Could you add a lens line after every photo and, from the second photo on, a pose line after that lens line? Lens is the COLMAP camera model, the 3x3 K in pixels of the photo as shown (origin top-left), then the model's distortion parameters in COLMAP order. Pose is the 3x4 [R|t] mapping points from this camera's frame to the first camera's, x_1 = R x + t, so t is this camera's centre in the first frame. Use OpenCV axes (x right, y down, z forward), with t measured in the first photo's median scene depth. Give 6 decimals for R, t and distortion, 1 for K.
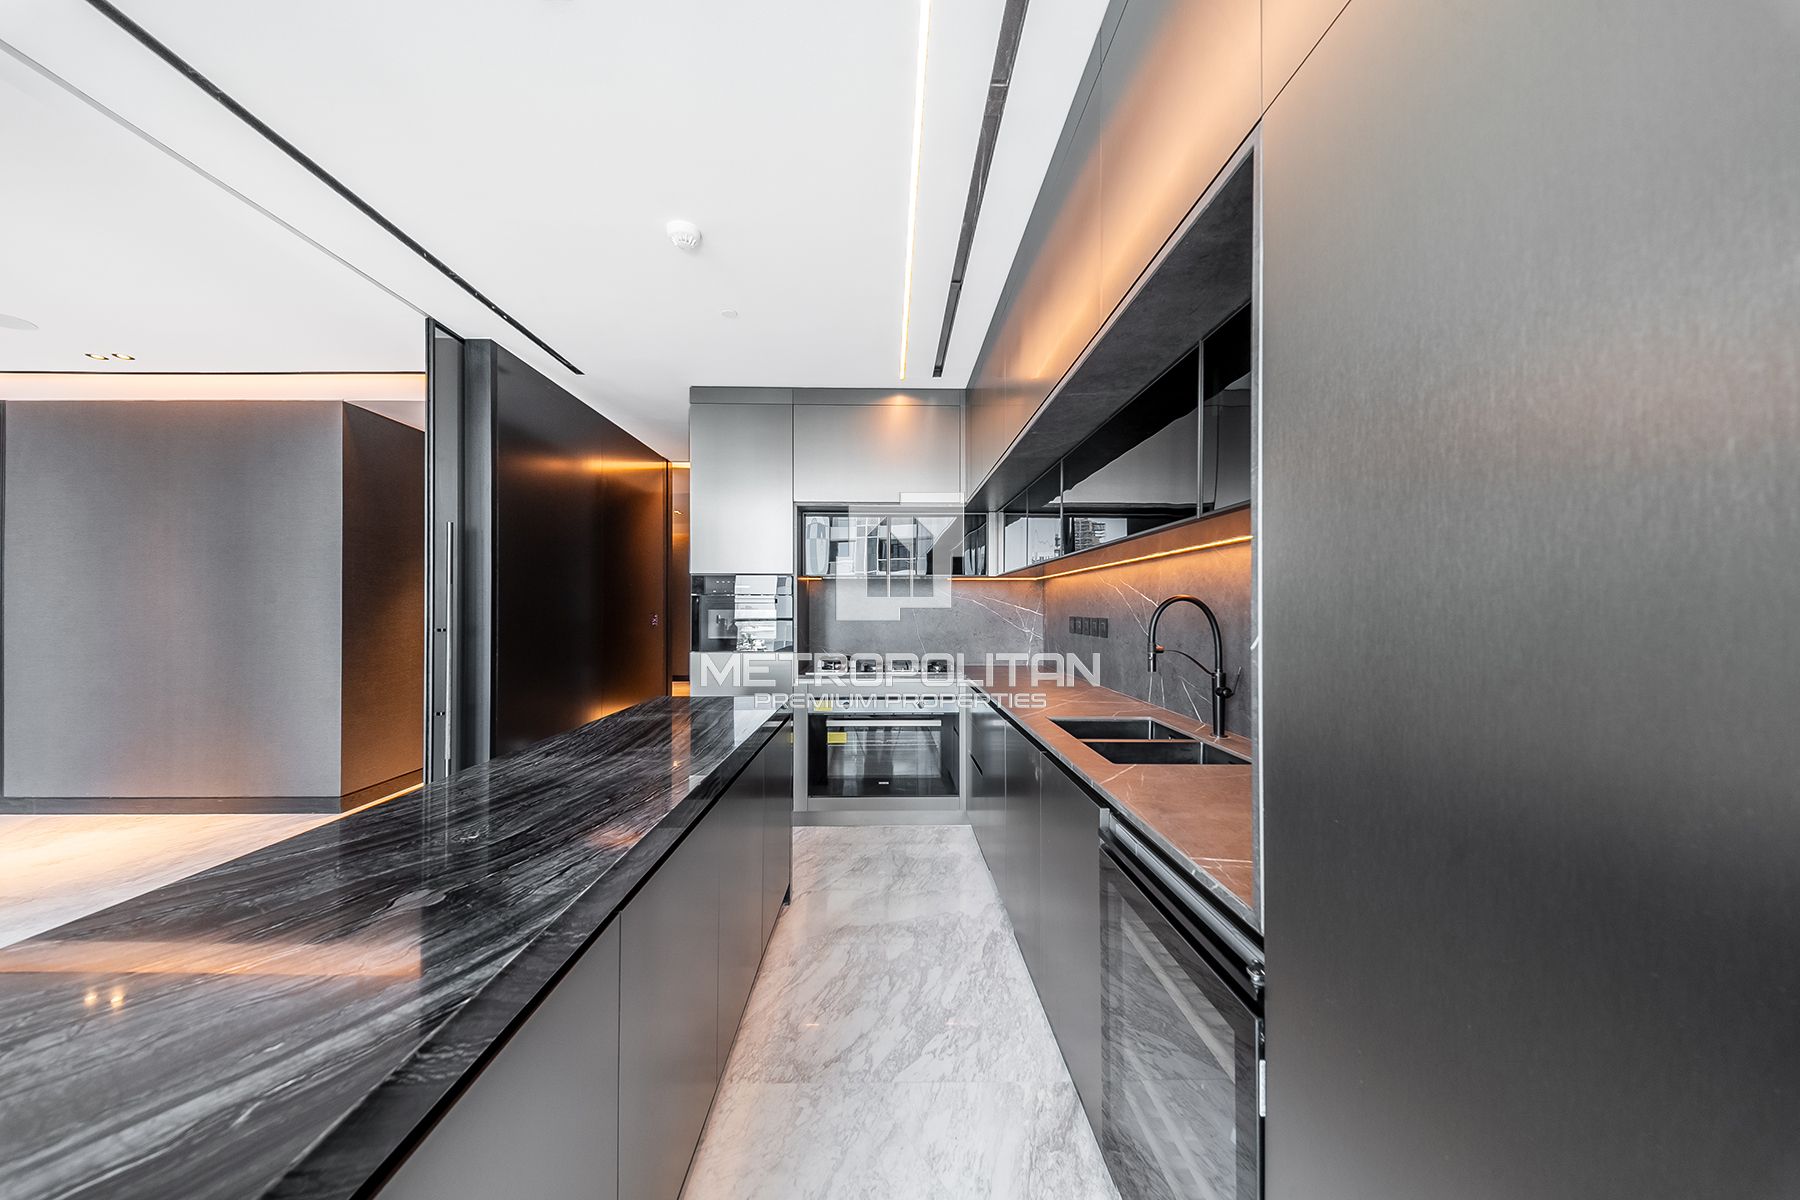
lens RADIAL K [[637.7, 0, 905.2], [0, 637.7, 607.9], [0, 0, 1]] dist [0.022052, -0.007368]
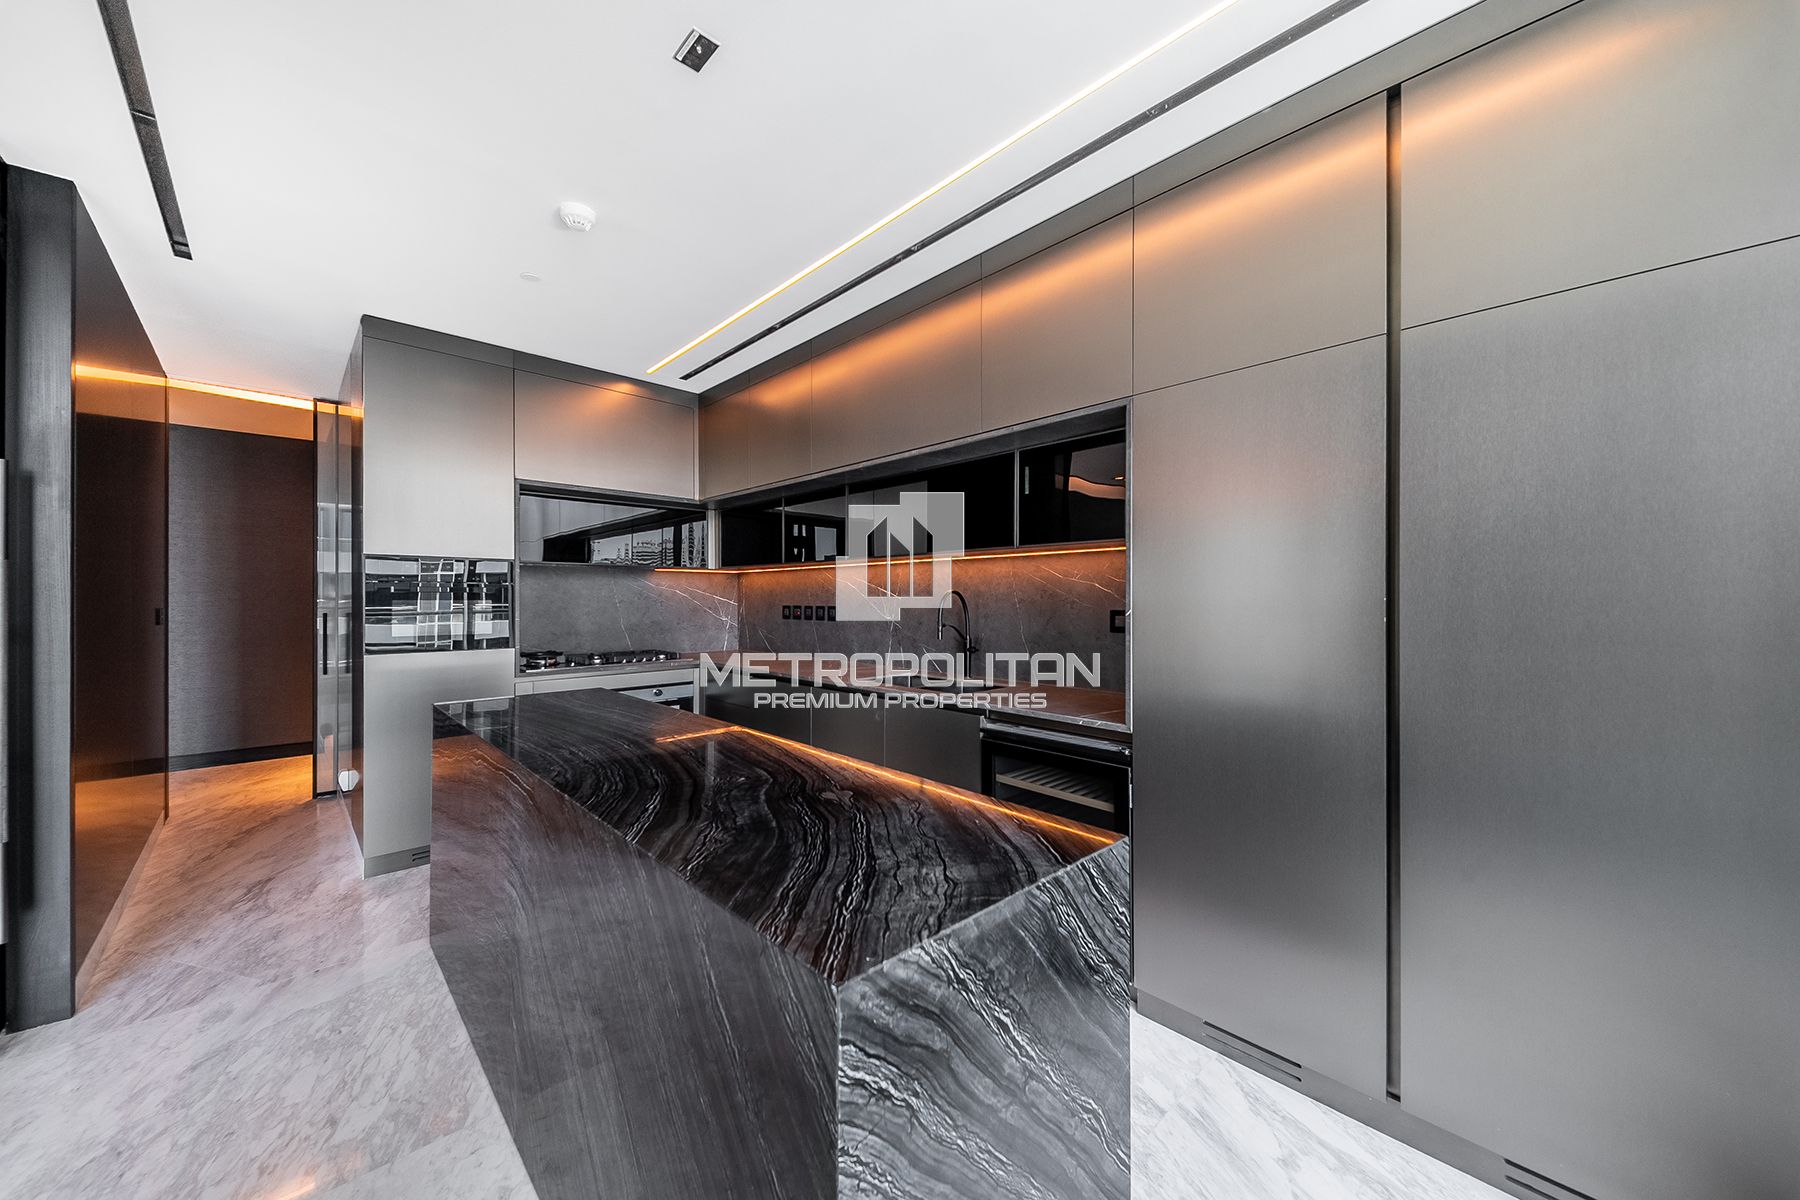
lens RADIAL K [[637.7, 0, 925.8], [0, 637.7, 598.0], [0, 0, 1]] dist [0.022052, -0.007368]
pose [[0.732004, 0.001017, 0.681299, -0.368814], [-0.001398, 0.999999, 0.000009, -0.000285], [-0.681299, -0.000959, 0.732005, -0.048536]]
